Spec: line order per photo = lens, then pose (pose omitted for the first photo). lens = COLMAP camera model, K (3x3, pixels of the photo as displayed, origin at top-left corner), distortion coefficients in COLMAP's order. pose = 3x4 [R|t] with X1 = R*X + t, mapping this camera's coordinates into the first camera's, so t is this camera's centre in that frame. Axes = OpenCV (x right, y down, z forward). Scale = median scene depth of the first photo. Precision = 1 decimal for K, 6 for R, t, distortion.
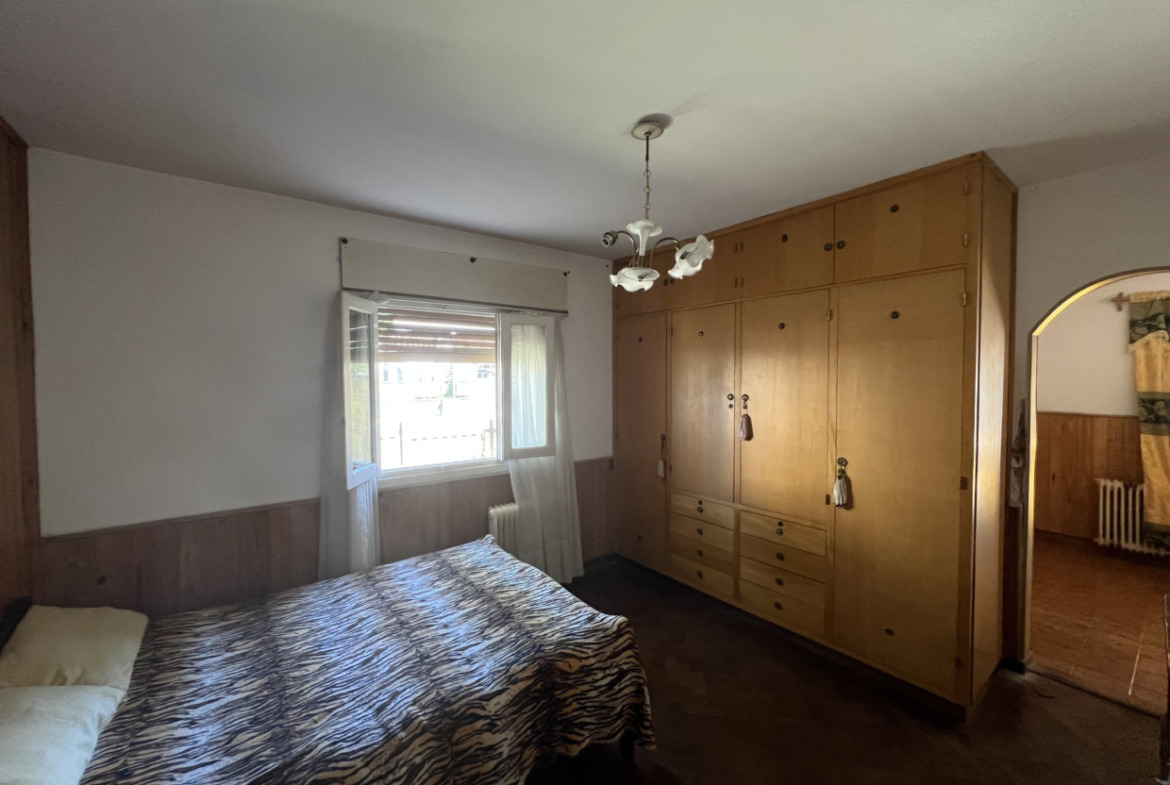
lens RADIAL K [[456.7, 0, 585.7], [0, 456.7, 391.5], [0, 0, 1]] dist [-0.000888, -0.000303]
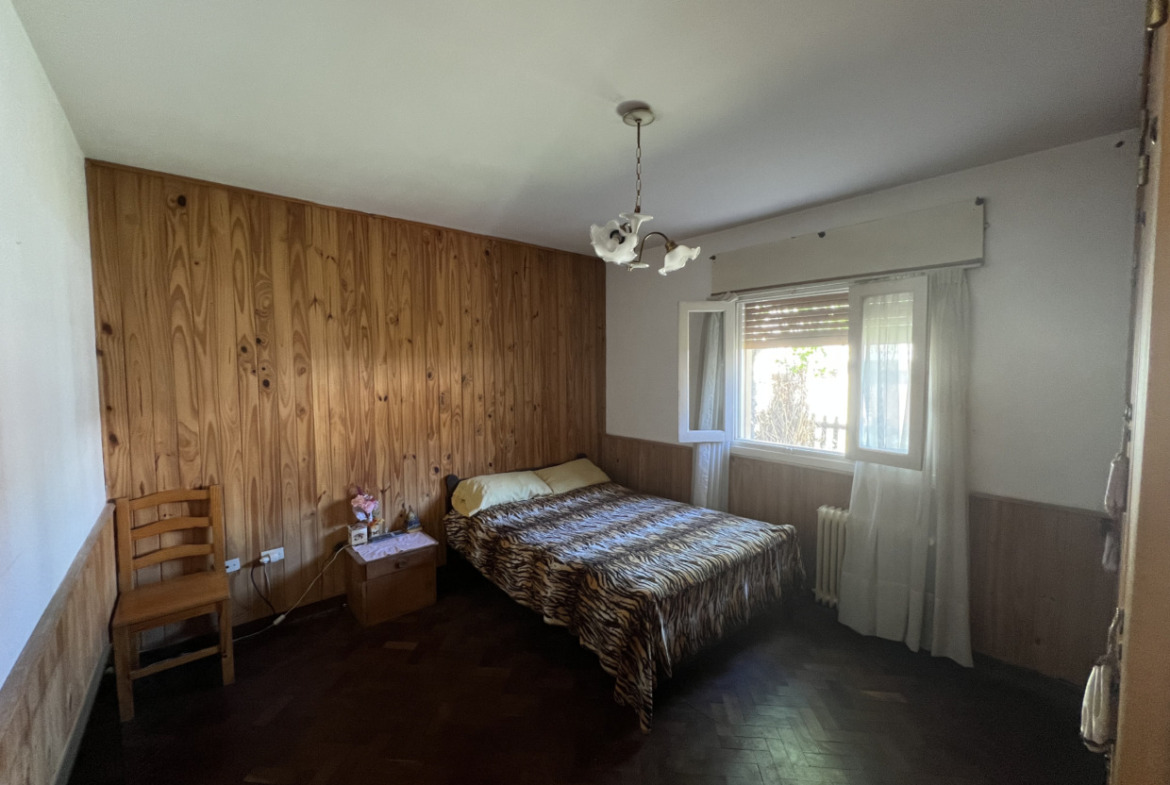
lens RADIAL K [[456.7, 0, 586.9], [0, 456.7, 388.4], [0, 0, 1]] dist [-0.000888, -0.000303]
pose [[0.080412, 0.056043, -0.995185, 1.124720], [-0.028753, 0.998133, 0.053886, -0.023013], [0.996347, 0.024282, 0.081873, 0.788177]]
